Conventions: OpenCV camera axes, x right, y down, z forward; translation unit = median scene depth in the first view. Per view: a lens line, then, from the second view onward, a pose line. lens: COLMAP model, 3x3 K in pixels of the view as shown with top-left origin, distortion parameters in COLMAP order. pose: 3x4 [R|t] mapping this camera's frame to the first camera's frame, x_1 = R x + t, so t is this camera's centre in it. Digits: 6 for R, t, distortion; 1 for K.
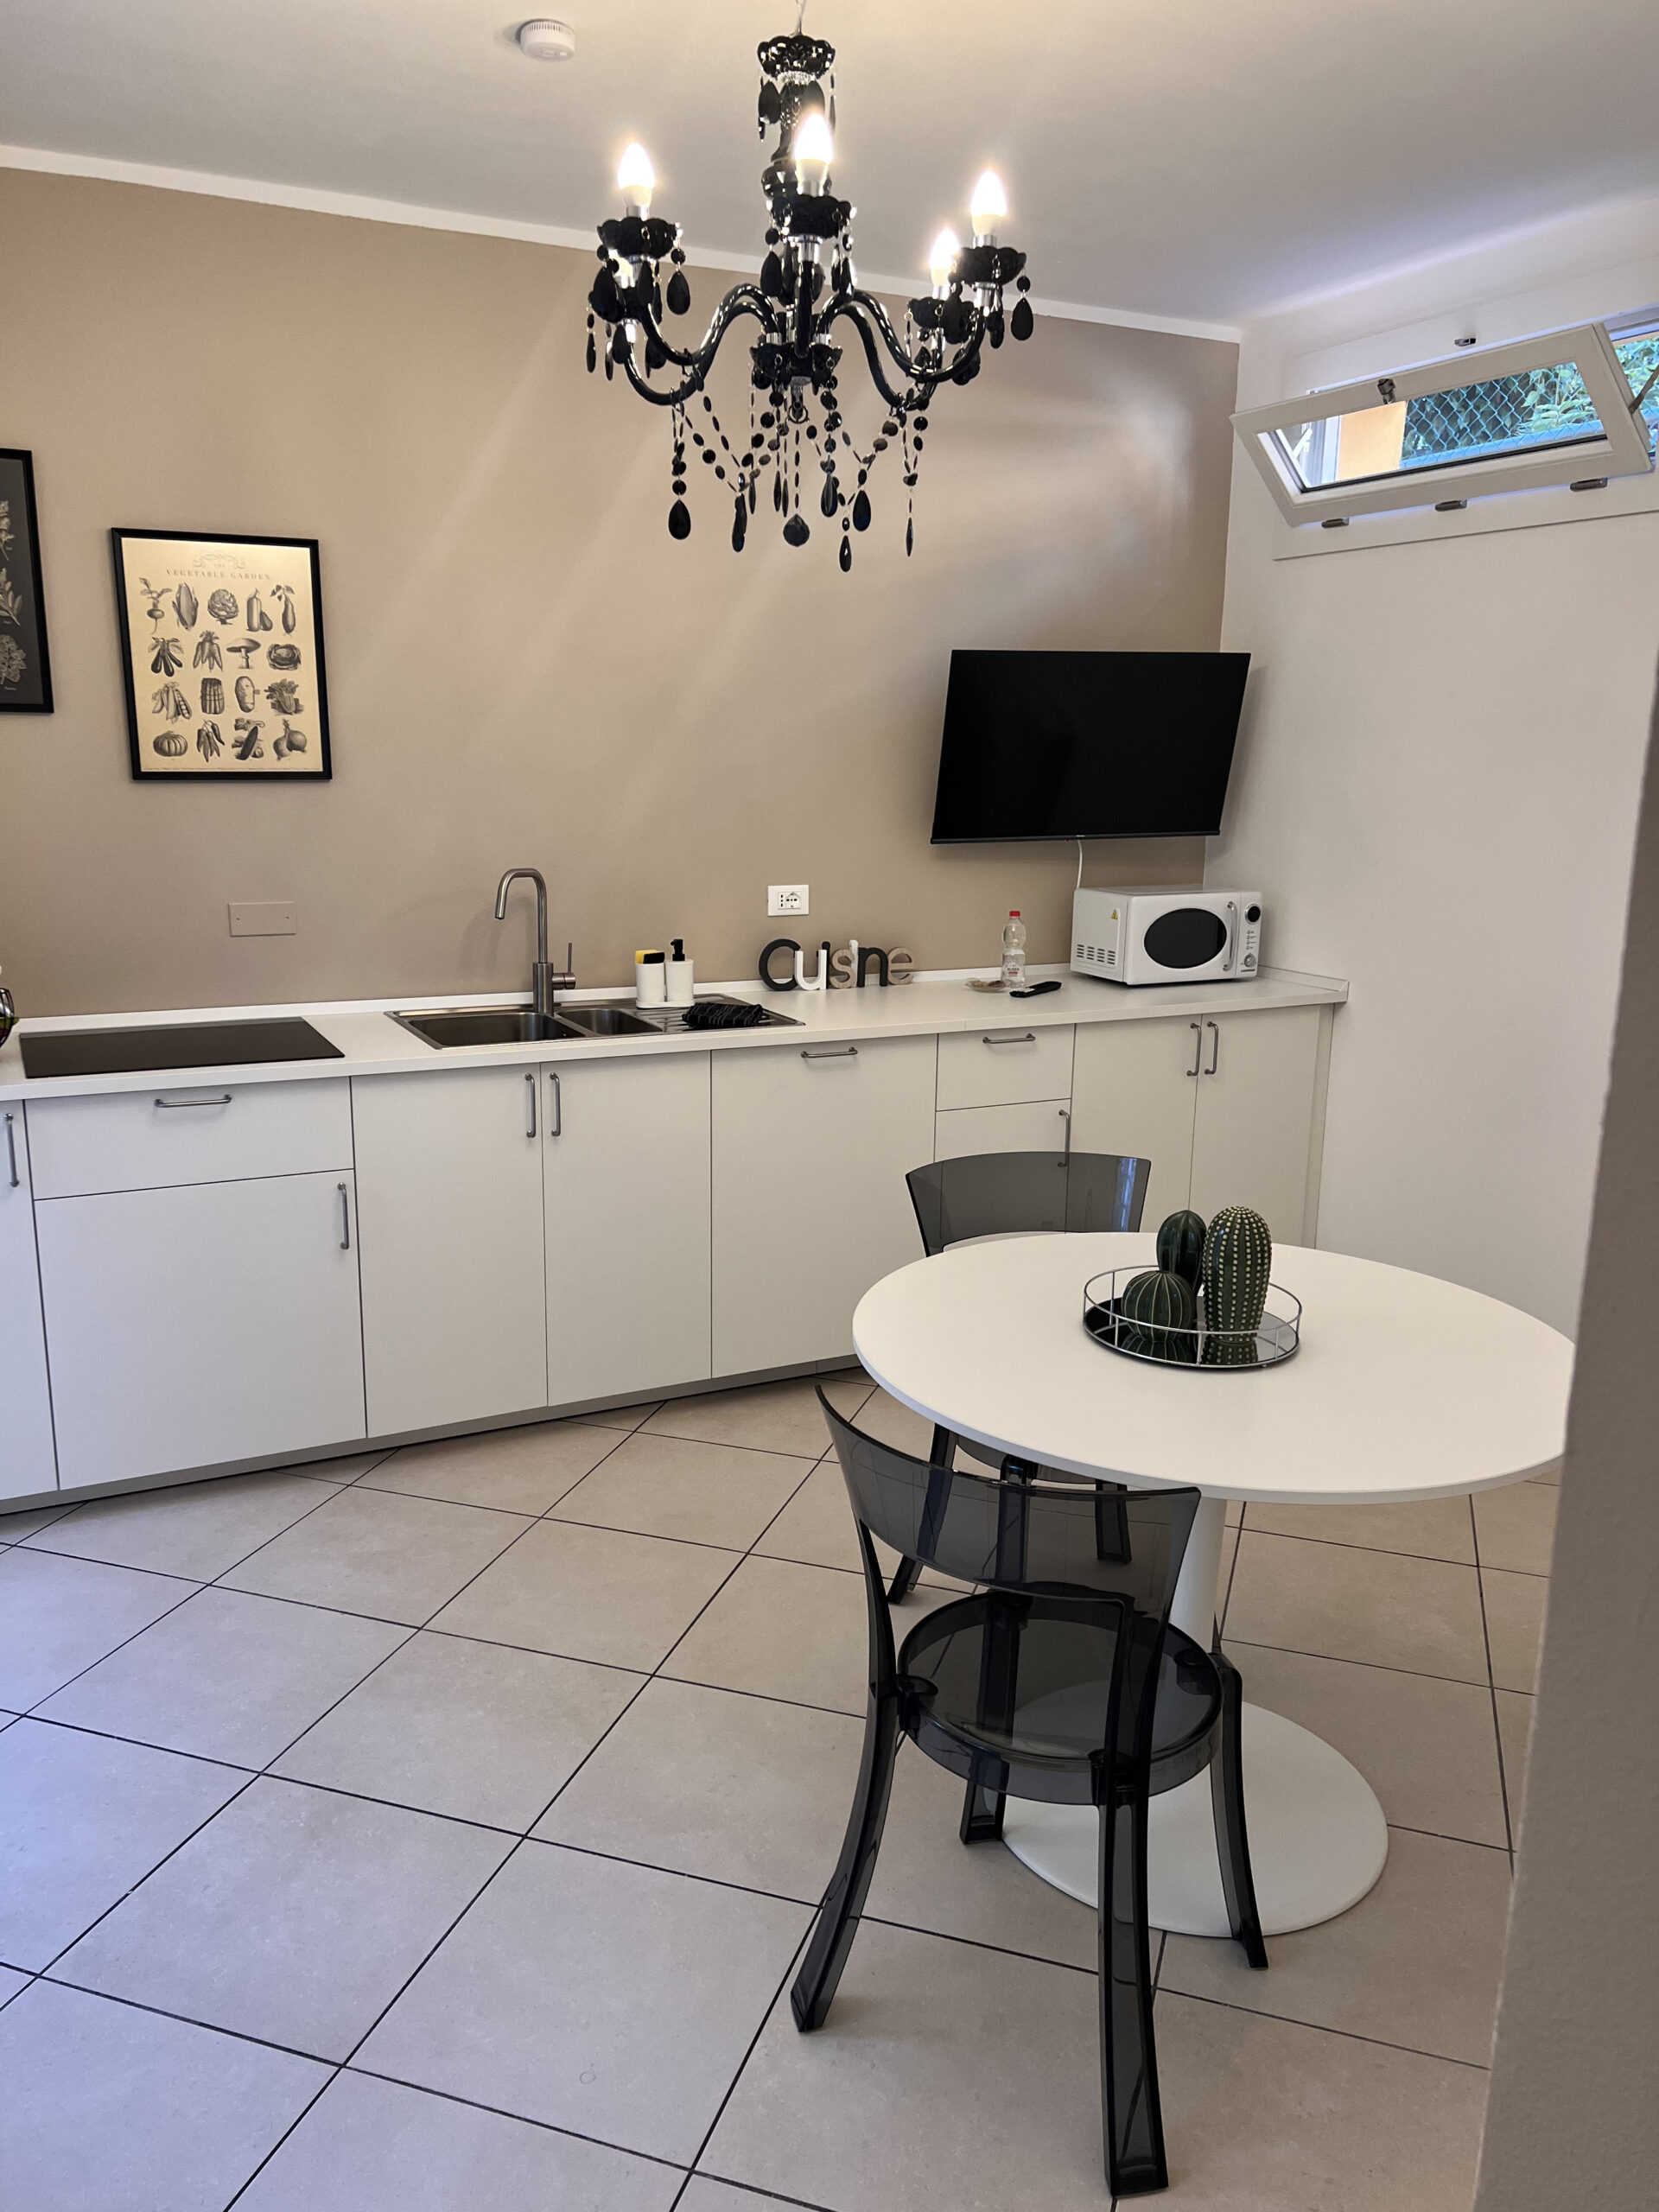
lens RADIAL K [[1661.0, 0, 816.4], [0, 1661.0, 1110.2], [0, 0, 1]] dist [0.057587, -0.046871]
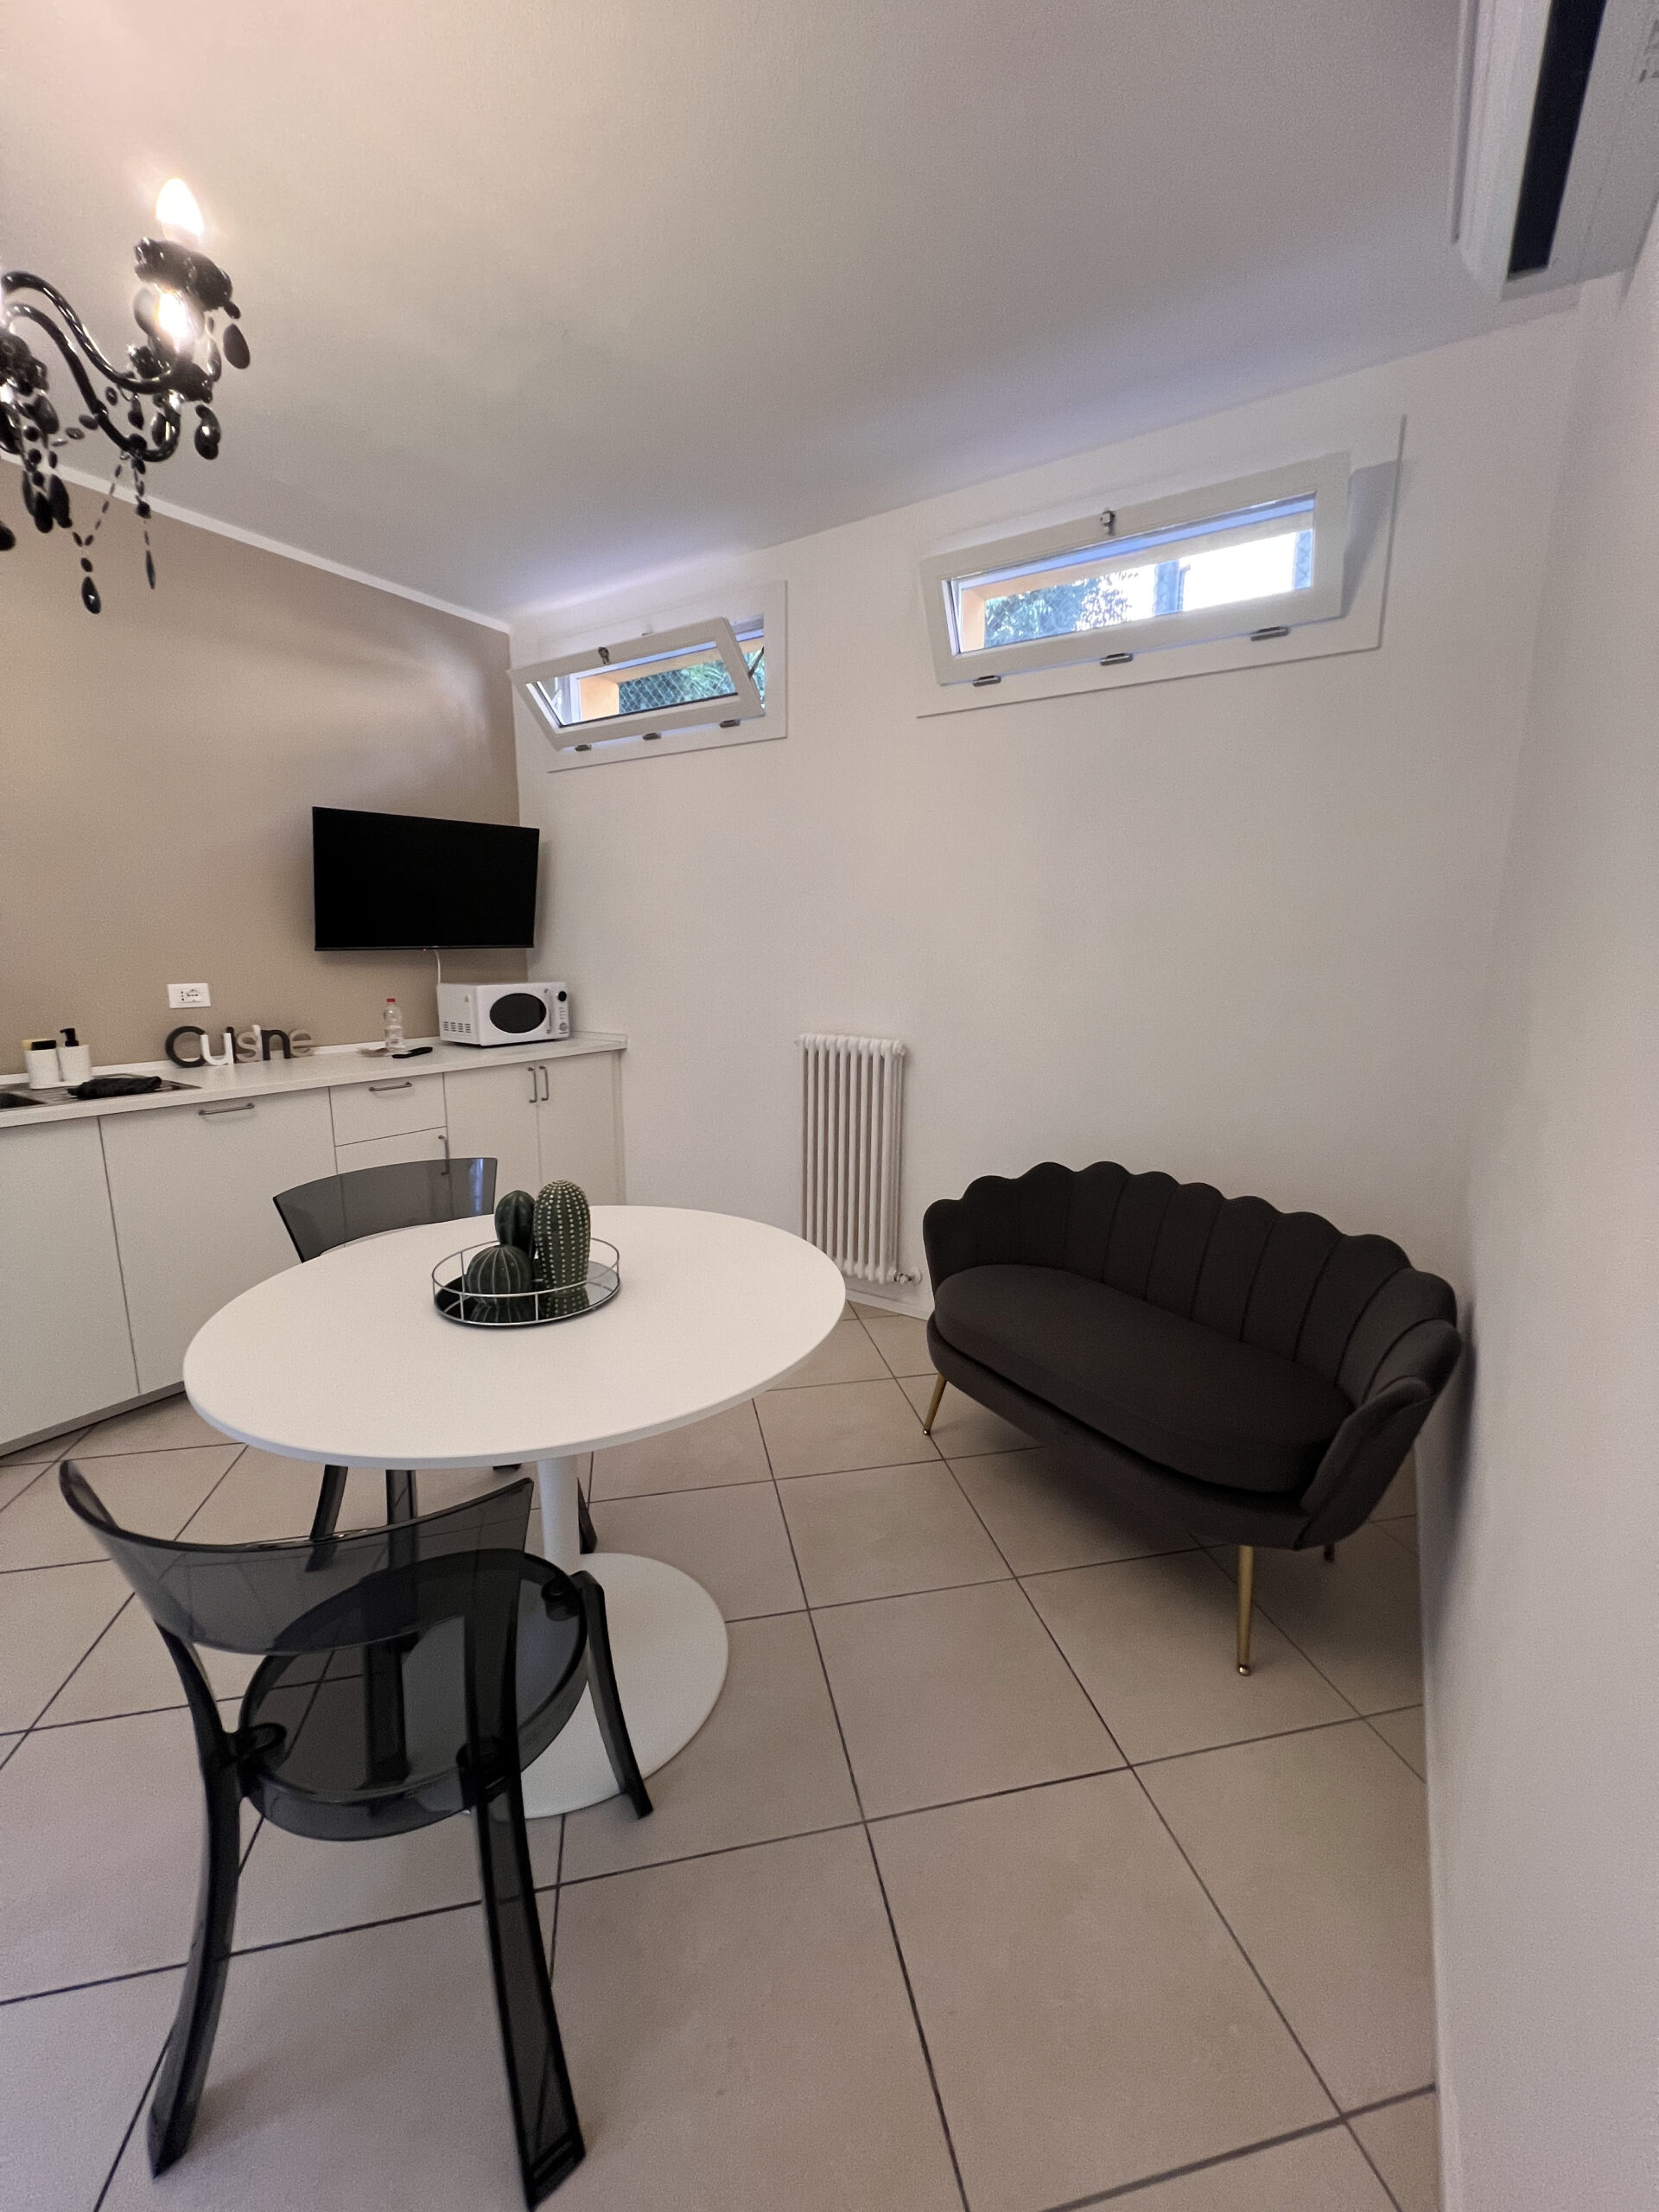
lens RADIAL K [[881.3, 0, 828.9], [0, 881.3, 1109.8], [0, 0, 1]] dist [-0.002174, 0.000135]
pose [[0.859081, -0.100942, 0.501788, 0.068567], [0.115737, 0.993279, 0.001667, 0.017979], [-0.498583, 0.056643, 0.864989, 0.224376]]
